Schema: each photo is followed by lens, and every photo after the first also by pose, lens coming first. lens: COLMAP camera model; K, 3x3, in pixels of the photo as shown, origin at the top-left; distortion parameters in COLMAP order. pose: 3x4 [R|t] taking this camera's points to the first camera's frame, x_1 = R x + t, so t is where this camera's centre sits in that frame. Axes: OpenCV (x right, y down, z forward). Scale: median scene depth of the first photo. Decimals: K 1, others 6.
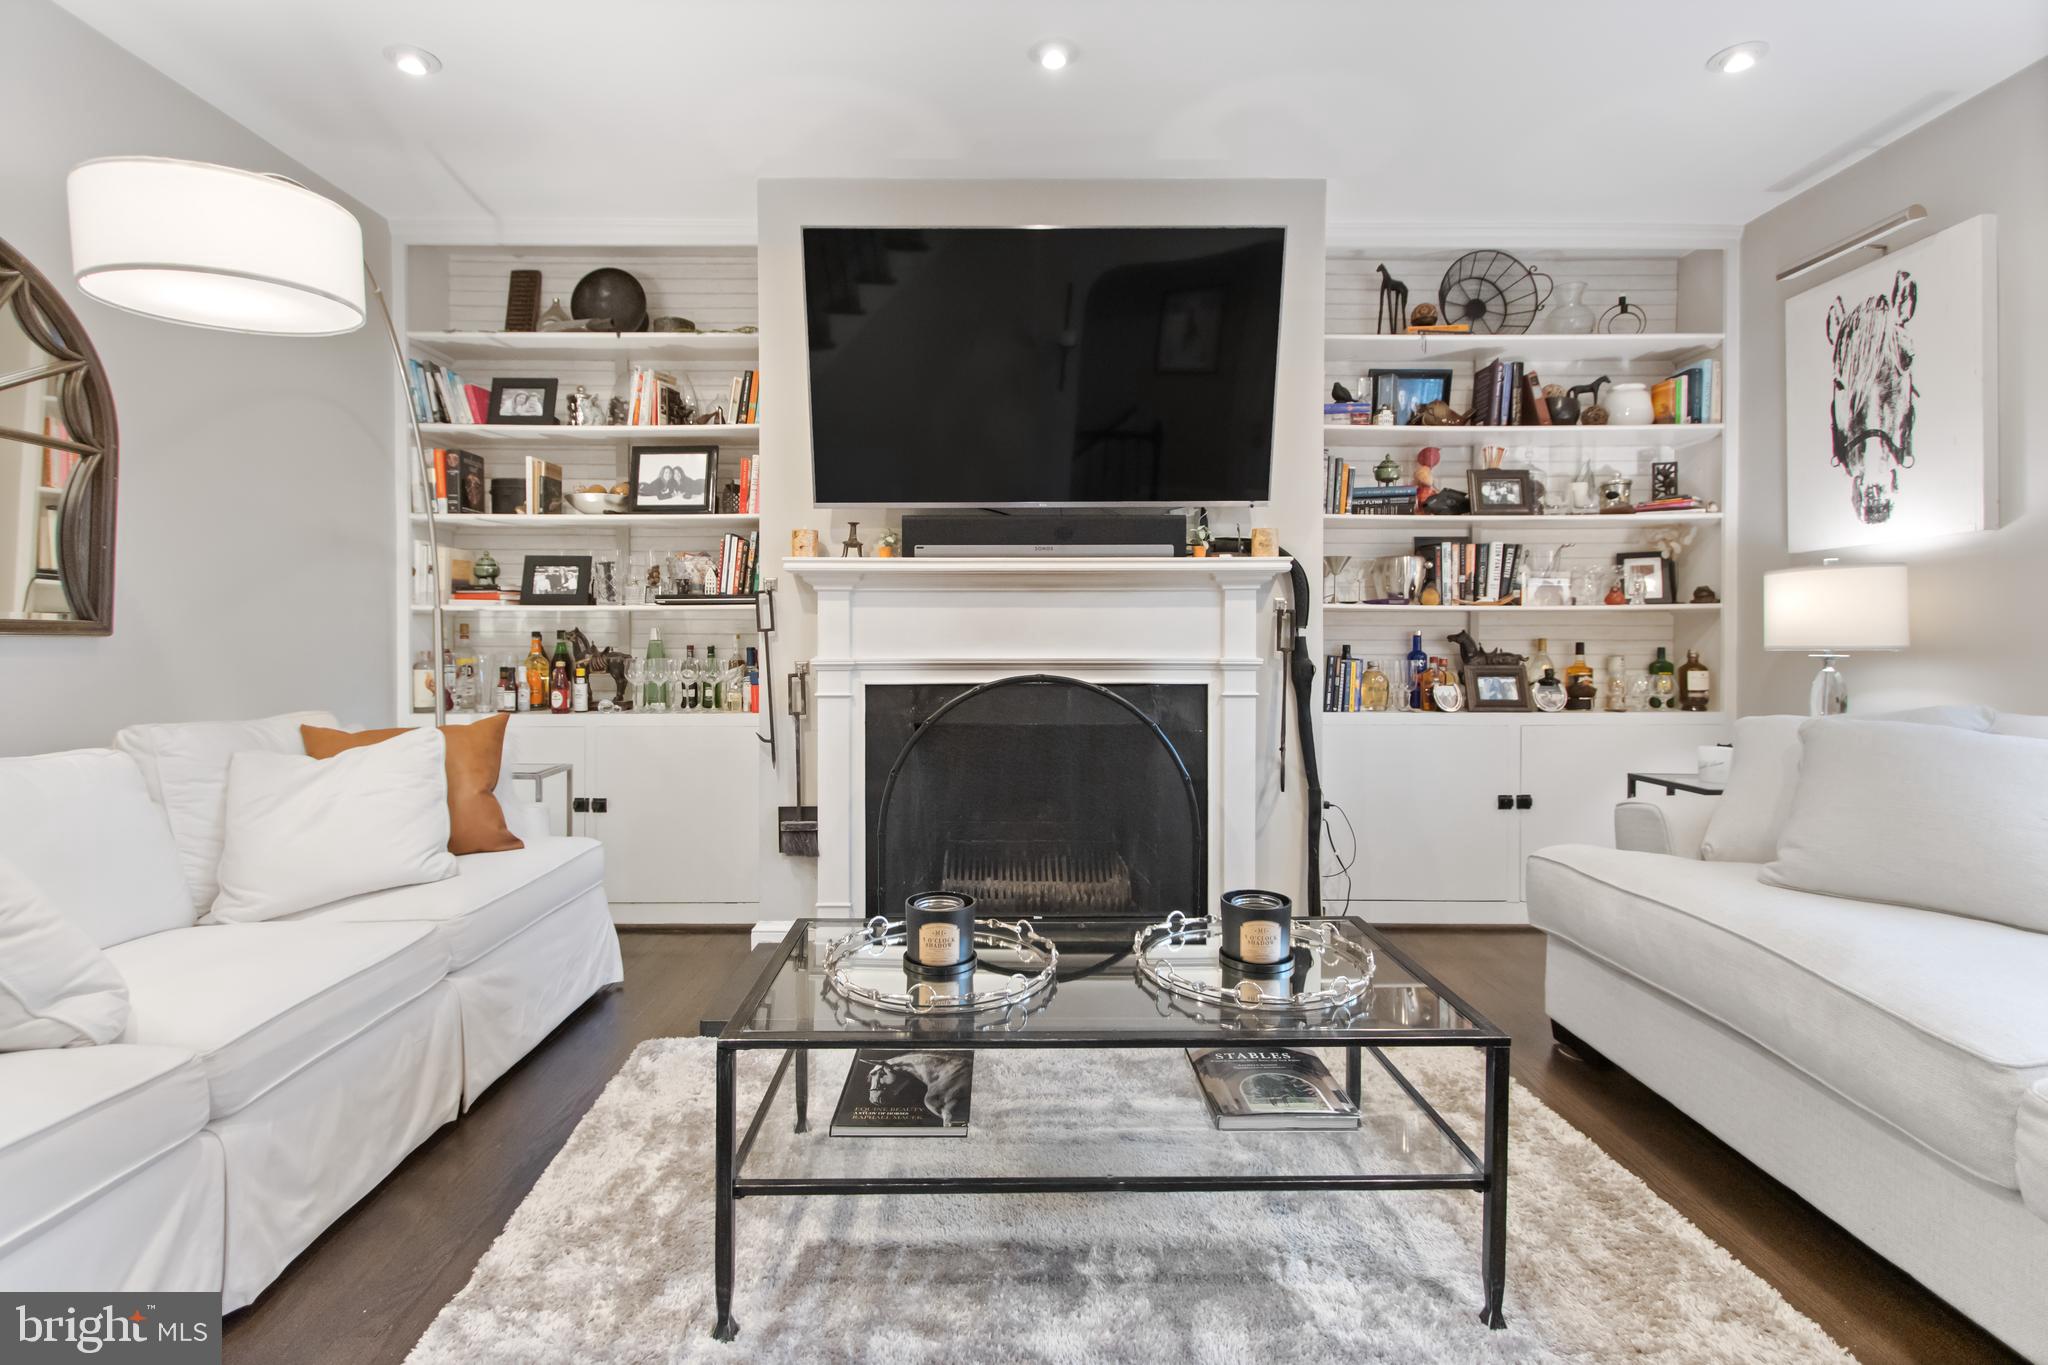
lens RADIAL K [[952.4, 0, 1027.1], [0, 952.4, 654.4], [0, 0, 1]] dist [-0.001037, -0.001043]
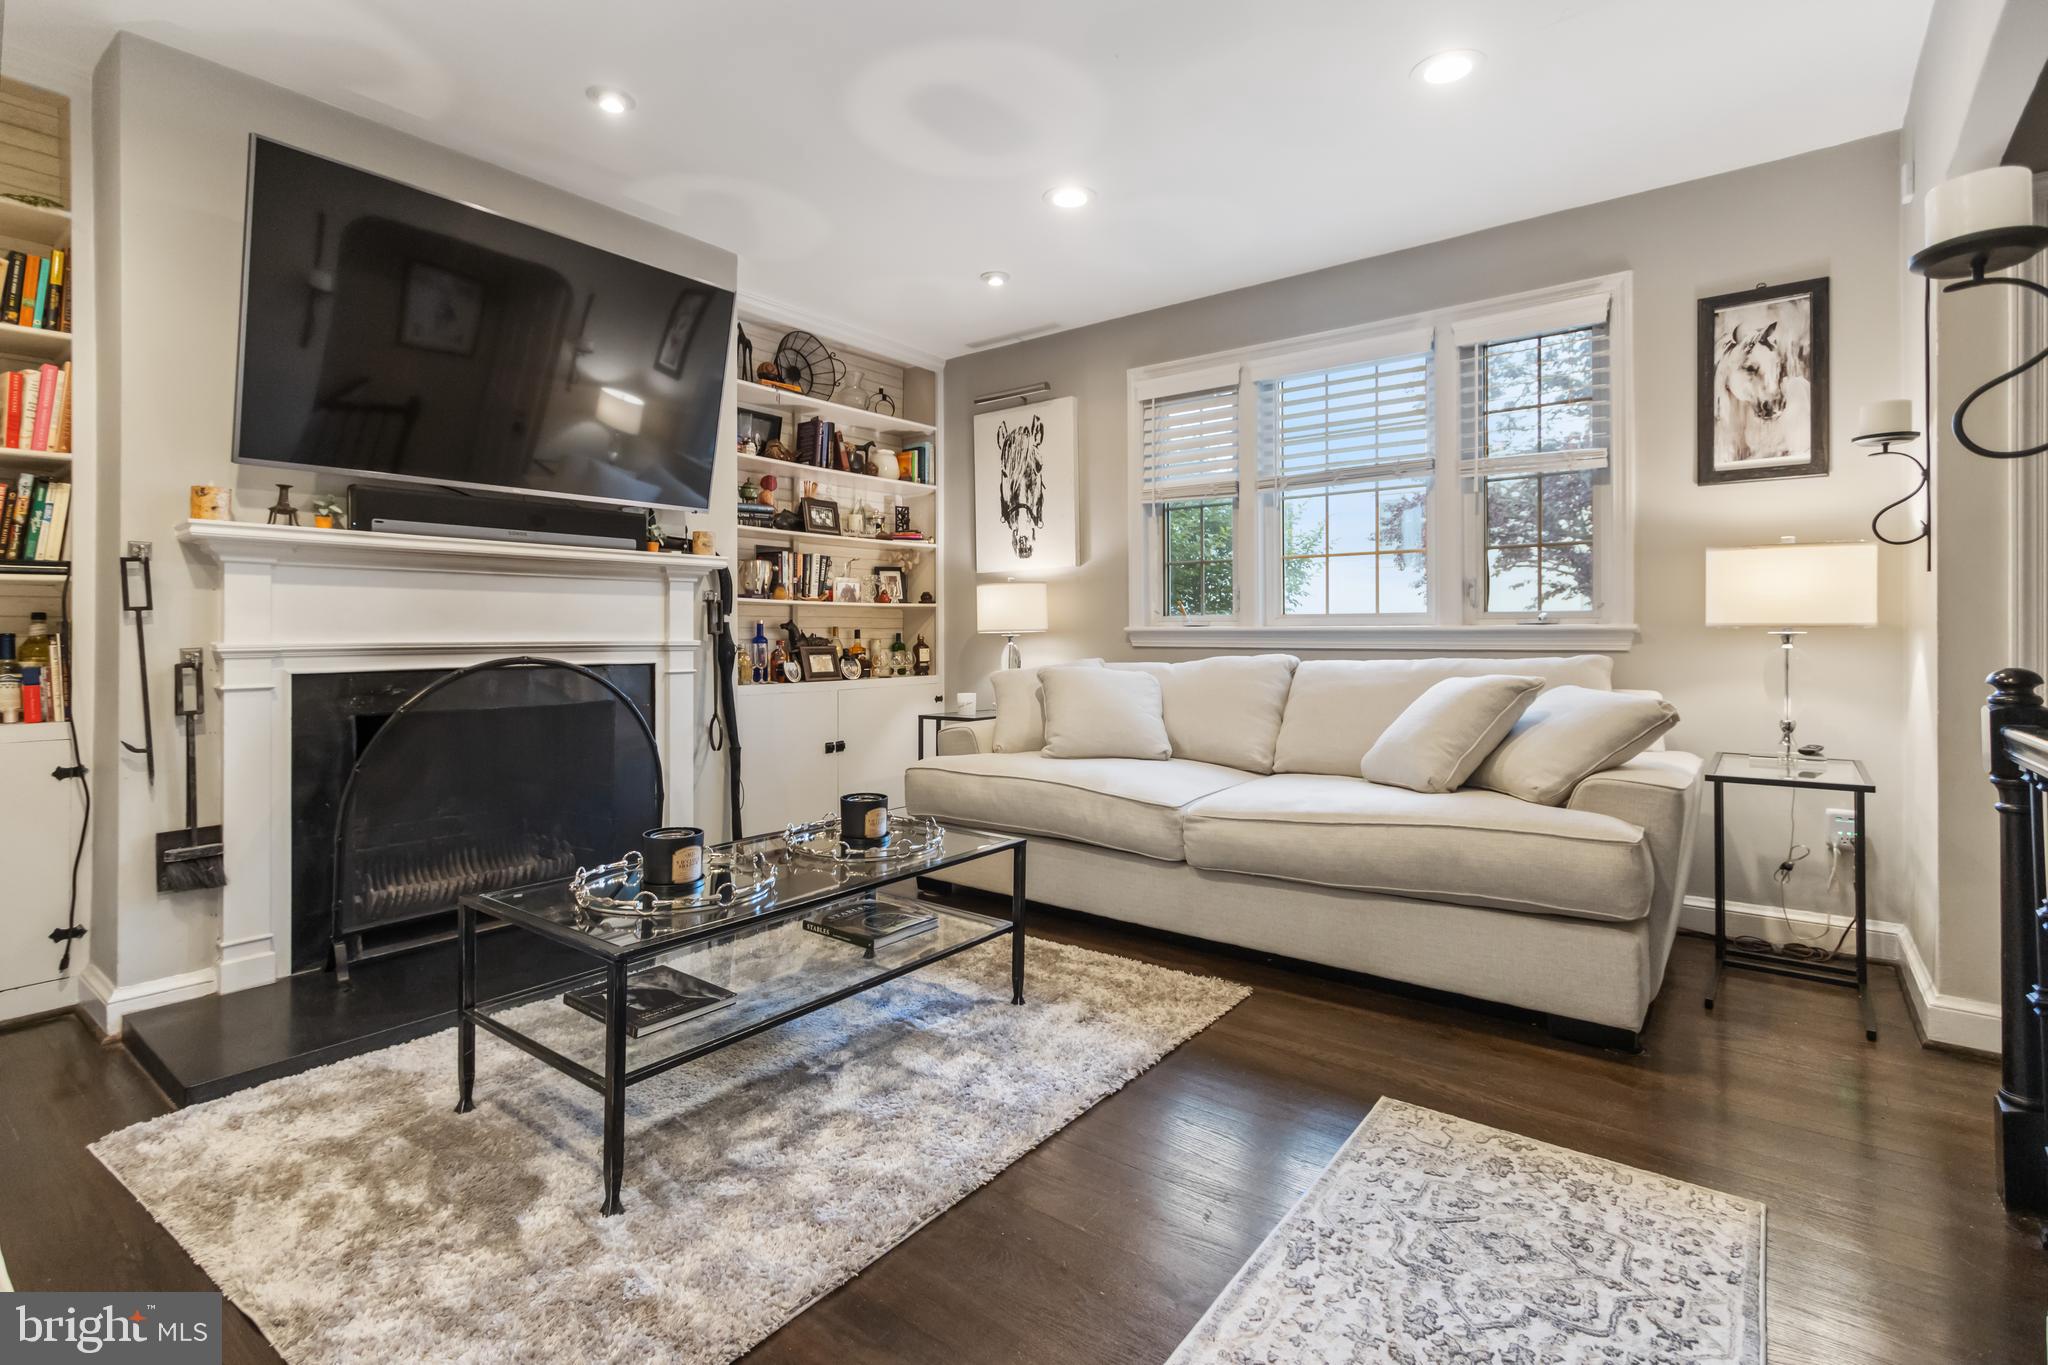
lens RADIAL K [[923.6, 0, 1046.8], [0, 923.6, 638.9], [0, 0, 1]] dist [-0.000125, -0.000079]
pose [[0.611493, -0.007775, 0.791212, -0.382113], [0.019681, 0.999792, -0.005386, 0.016404], [-0.791005, 0.018865, 0.611519, -0.047088]]
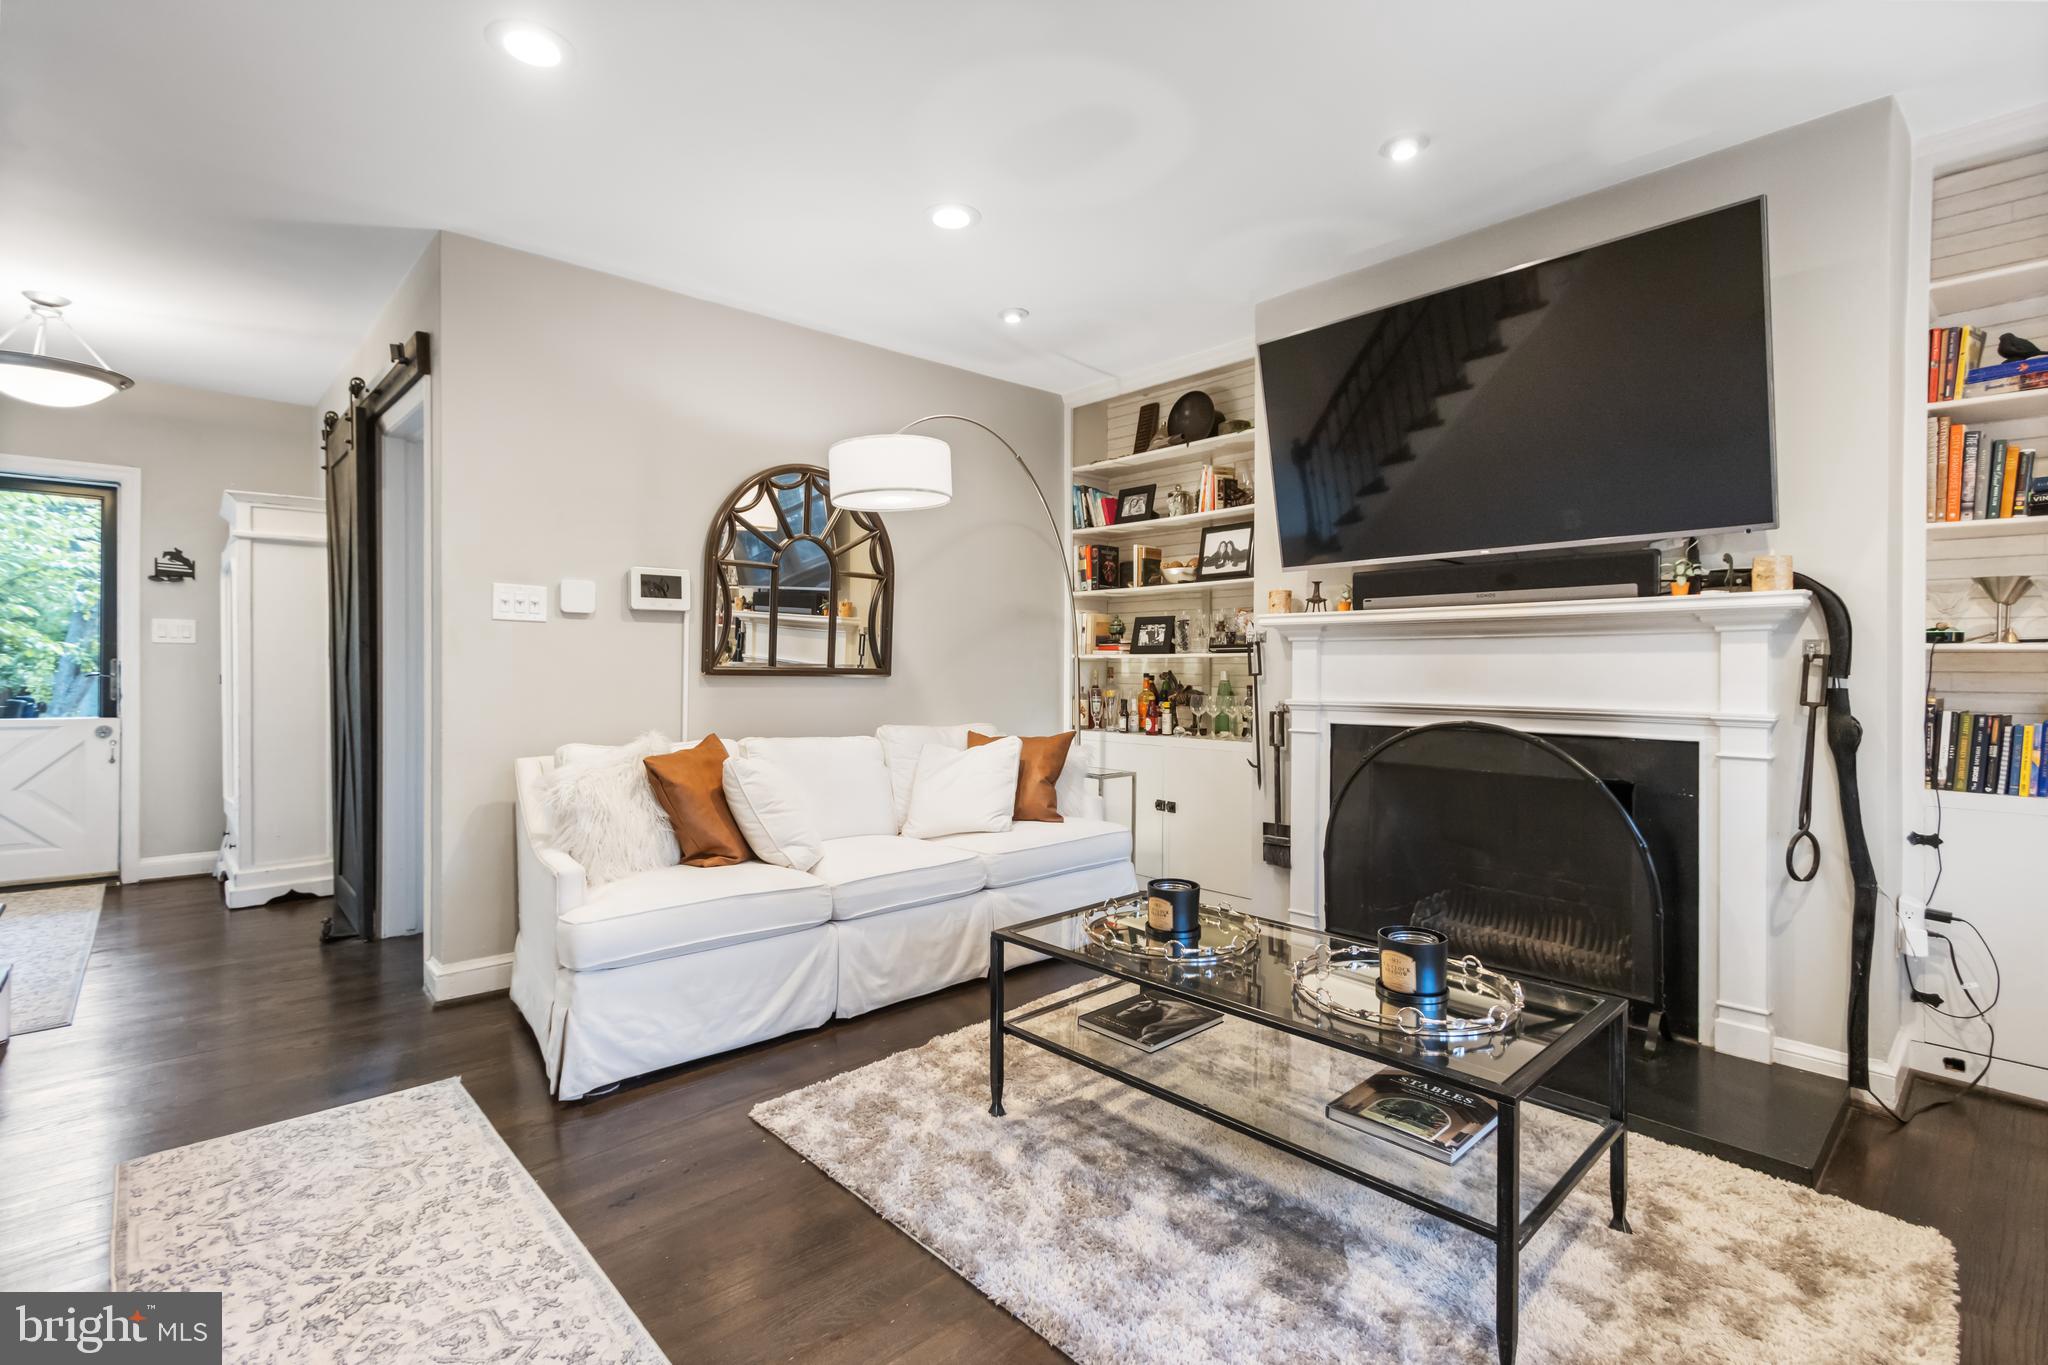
lens RADIAL K [[958.0, 0, 1024.0], [0, 958.0, 682.5], [0, 0, 1]] dist [-0.027251, -0.000200]
pose [[0.661045, 0.014515, -0.750206, 0.407814], [-0.017553, 0.999838, 0.003878, -0.013900], [0.750141, 0.010605, 0.661193, -0.022943]]
